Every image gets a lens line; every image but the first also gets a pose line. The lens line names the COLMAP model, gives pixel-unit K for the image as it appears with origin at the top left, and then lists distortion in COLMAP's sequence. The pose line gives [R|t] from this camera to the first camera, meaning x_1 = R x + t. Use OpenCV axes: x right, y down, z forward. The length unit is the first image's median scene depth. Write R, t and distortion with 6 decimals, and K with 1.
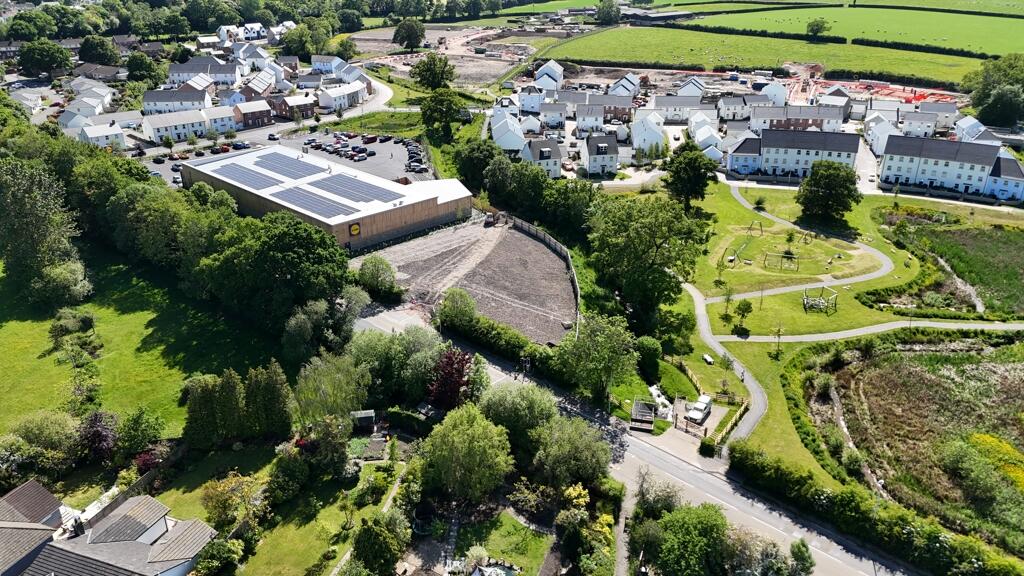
lens RADIAL K [[726.0, 0, 518.1], [0, 726.0, 292.8], [0, 0, 1]] dist [0.052007, -0.041171]
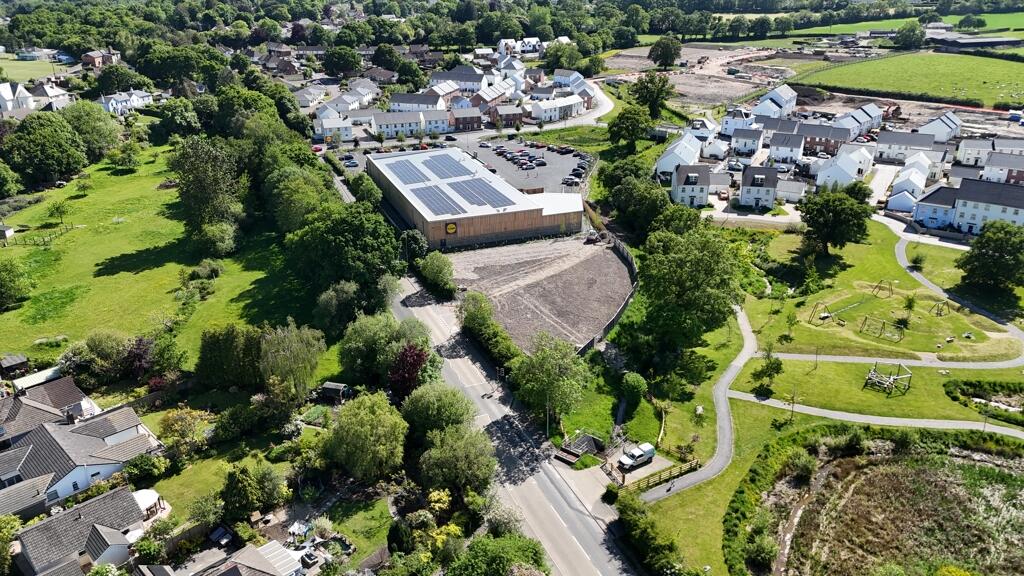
lens RADIAL K [[726.0, 0, 509.4], [0, 726.0, 289.9], [0, 0, 1]] dist [0.052007, -0.041171]
pose [[0.916464, 0.160363, -0.366574, 0.188222], [-0.169102, 0.985563, 0.008379, -0.014687], [0.362626, 0.054310, 0.930351, 0.024020]]
